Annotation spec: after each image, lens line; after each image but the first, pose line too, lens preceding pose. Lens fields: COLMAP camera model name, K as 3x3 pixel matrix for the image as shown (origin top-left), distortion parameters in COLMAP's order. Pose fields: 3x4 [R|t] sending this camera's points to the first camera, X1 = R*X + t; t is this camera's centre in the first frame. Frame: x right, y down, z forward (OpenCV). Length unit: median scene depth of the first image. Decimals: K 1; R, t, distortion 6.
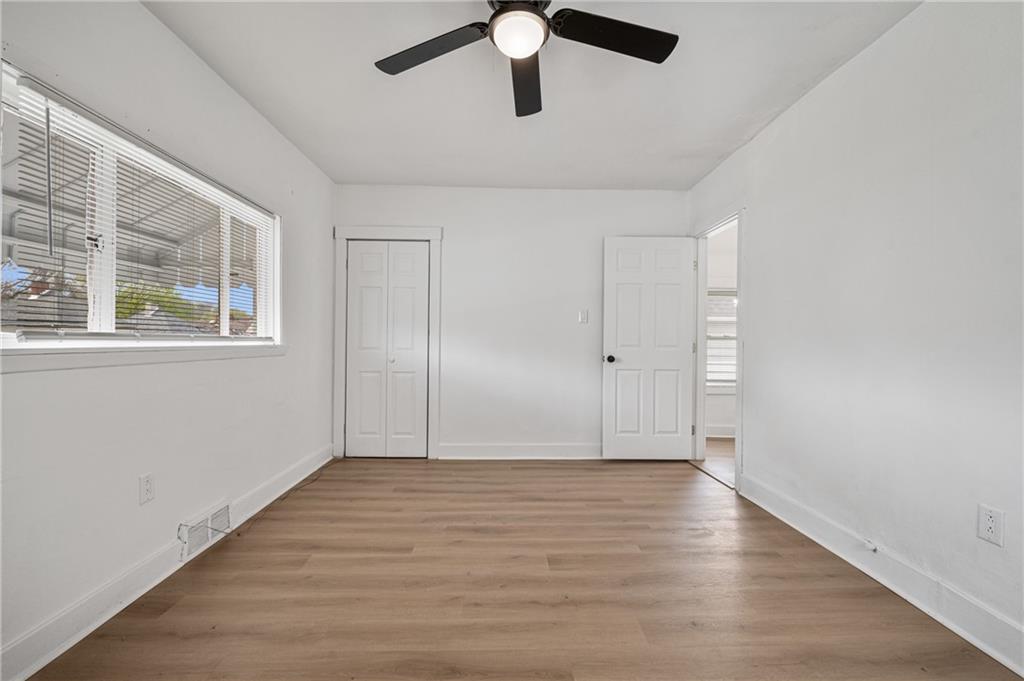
lens RADIAL K [[439.5, 0, 512.7], [0, 439.5, 345.1], [0, 0, 1]] dist [0.002270, 0.000442]
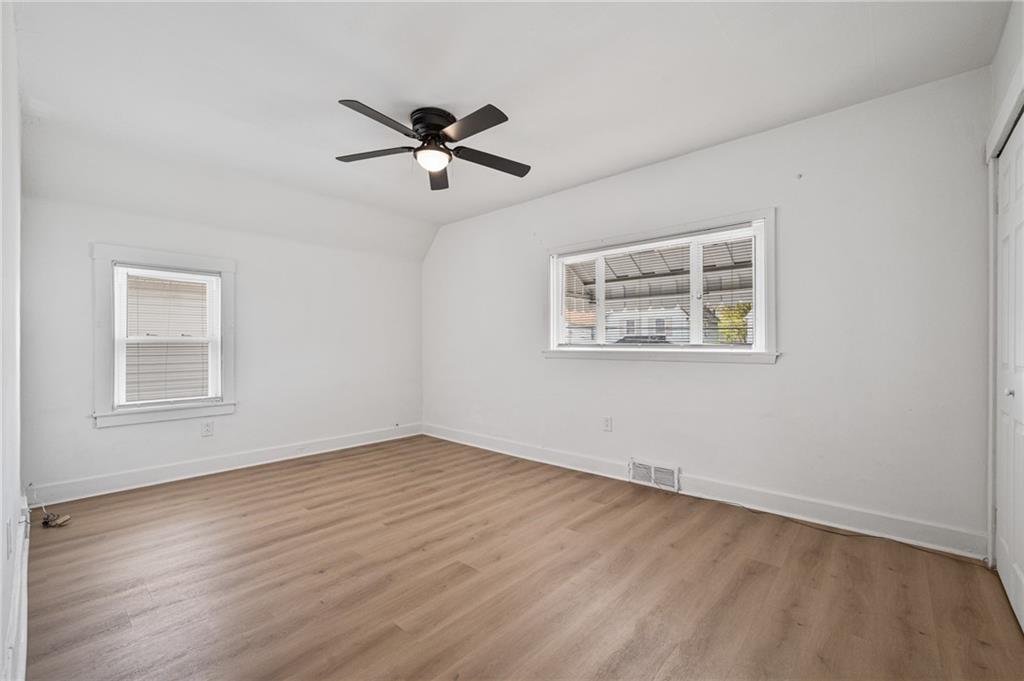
lens RADIAL K [[430.3, 0, 513.1], [0, 430.3, 344.5], [0, 0, 1]] dist [0.000051, -0.000030]
pose [[-0.683797, -0.010741, -0.729593, 0.713449], [-0.010837, 0.999931, -0.004564, -0.008970], [0.729592, 0.004785, -0.683866, 1.696697]]
